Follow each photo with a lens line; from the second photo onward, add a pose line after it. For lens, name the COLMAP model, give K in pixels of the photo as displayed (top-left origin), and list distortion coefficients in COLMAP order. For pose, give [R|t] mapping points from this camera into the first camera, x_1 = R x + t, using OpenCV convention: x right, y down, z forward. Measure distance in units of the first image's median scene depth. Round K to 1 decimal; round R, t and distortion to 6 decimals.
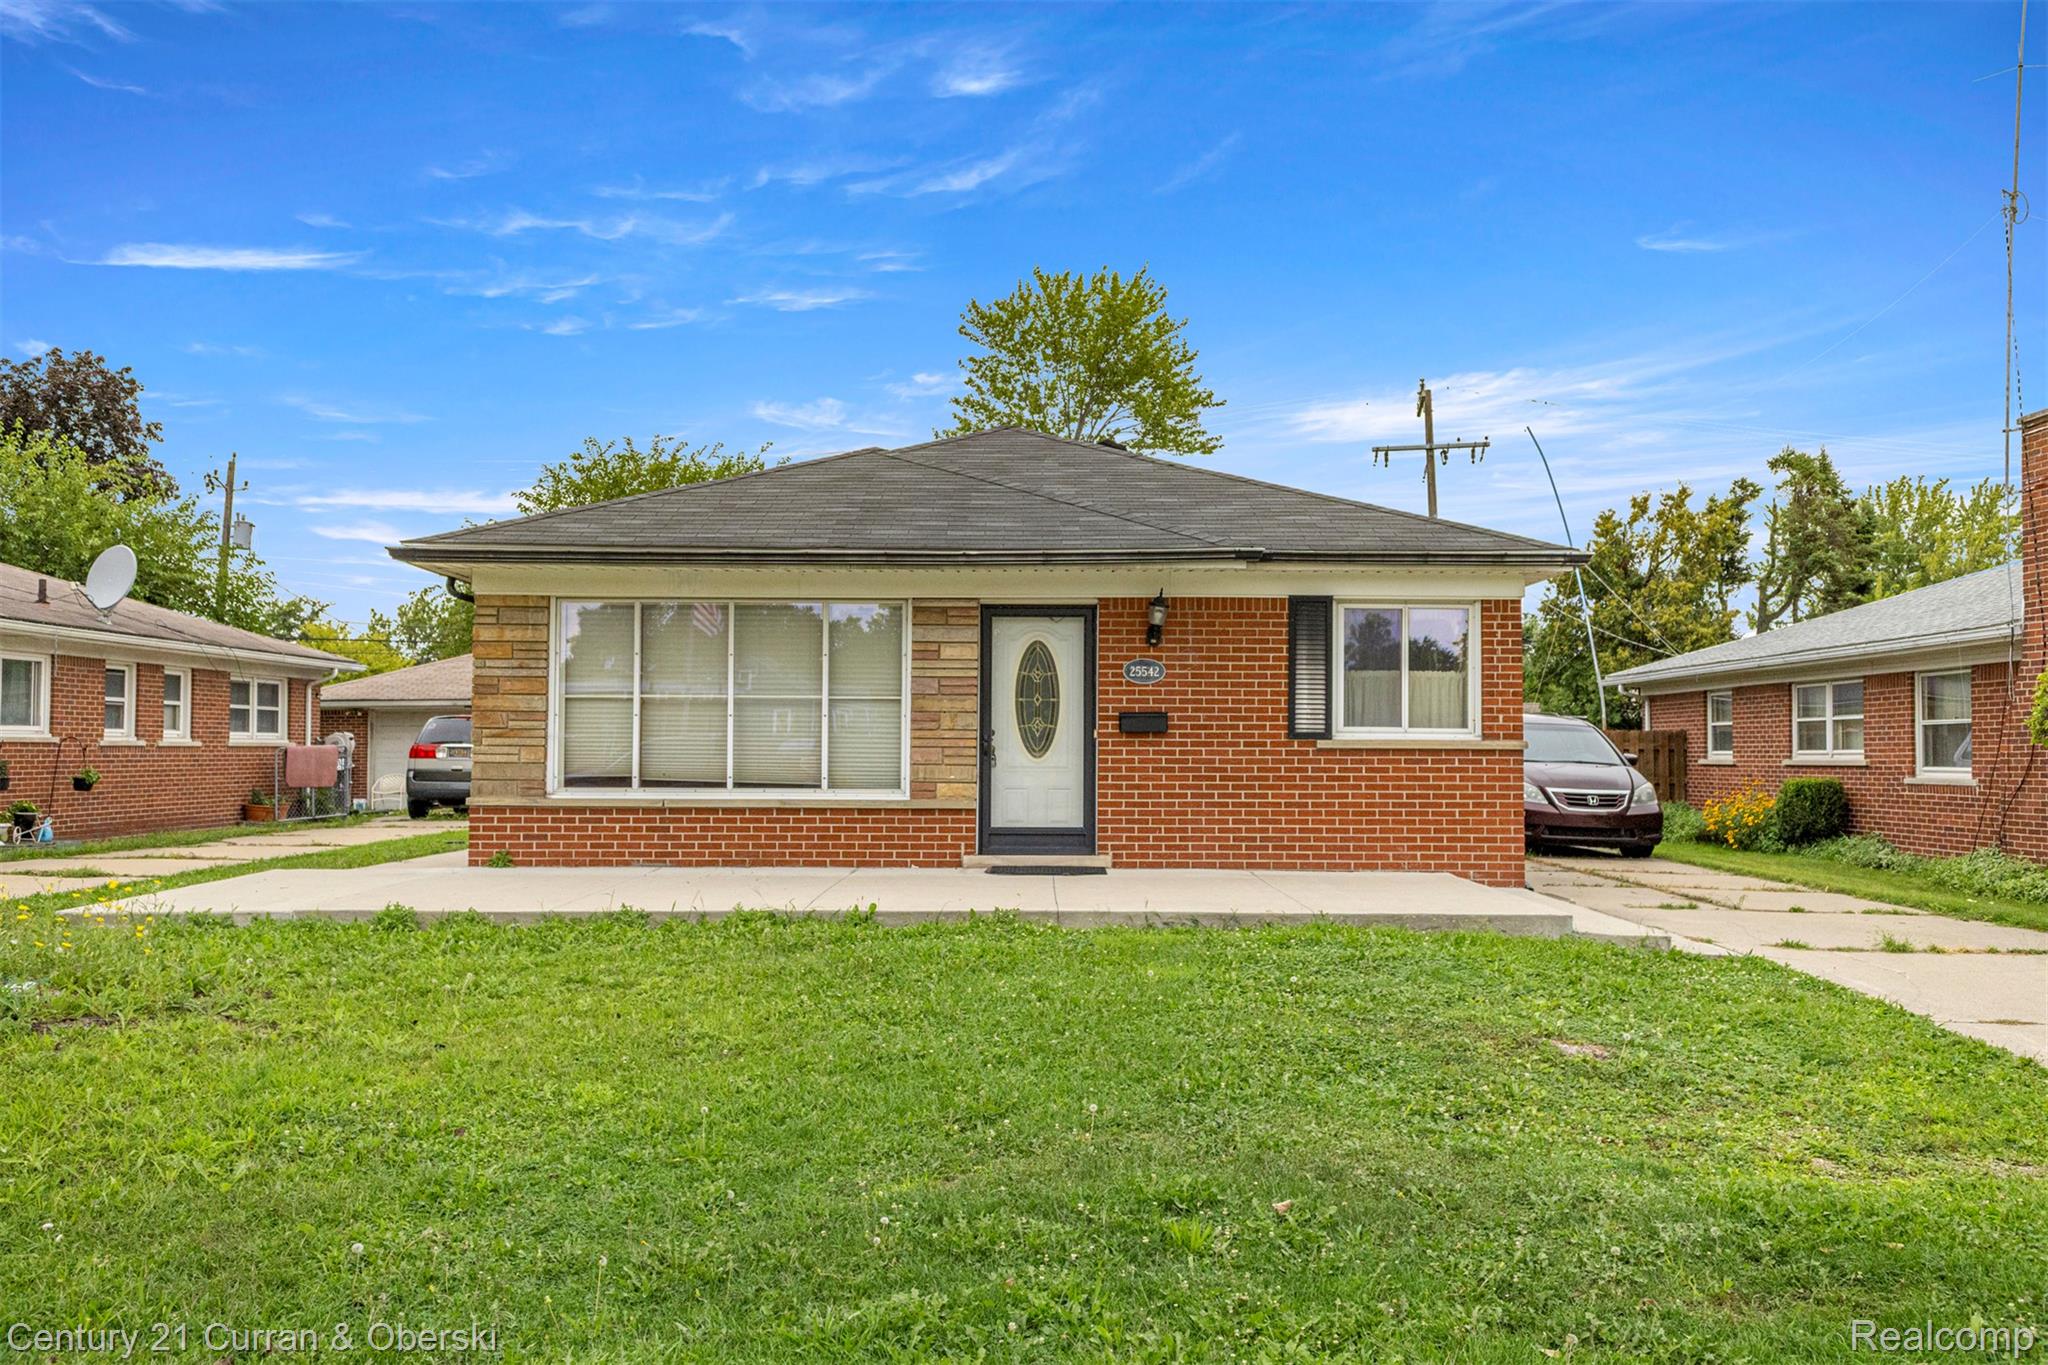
lens RADIAL K [[1650.8, 0, 1024.0], [0, 1650.8, 684.1], [0, 0, 1]] dist [0.000931, -0.006083]
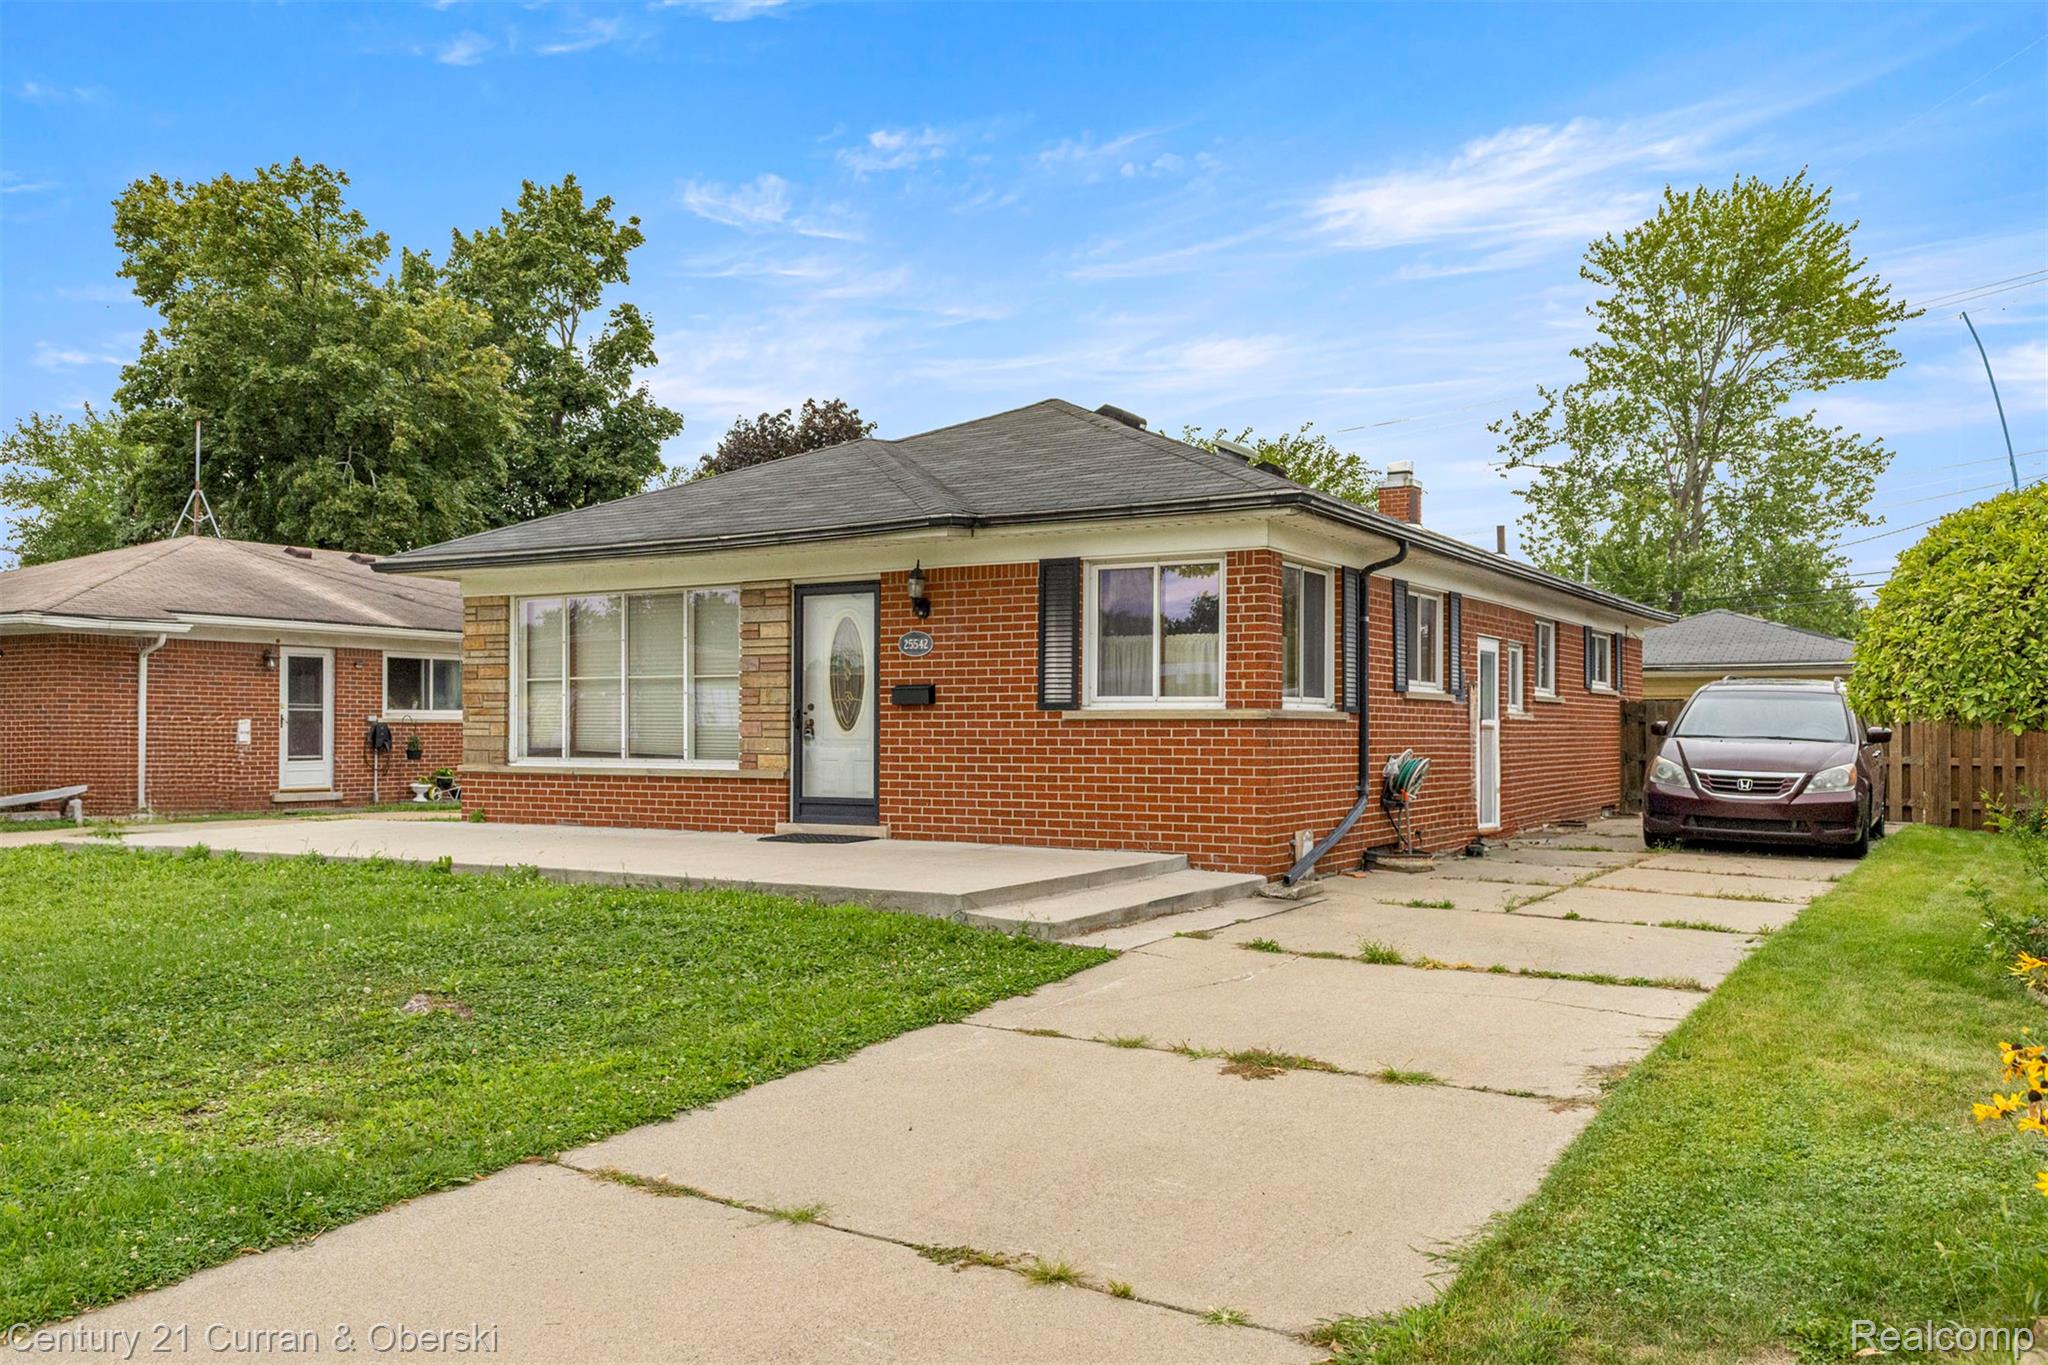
lens RADIAL K [[1650.5, 0, 1023.0], [0, 1650.5, 722.9], [0, 0, 1]] dist [0.007914, 0.004889]
pose [[0.854496, -0.005966, -0.519424, 0.648178], [0.022797, 0.999401, 0.026024, 0.015589], [0.518957, -0.034079, 0.854120, 0.176843]]
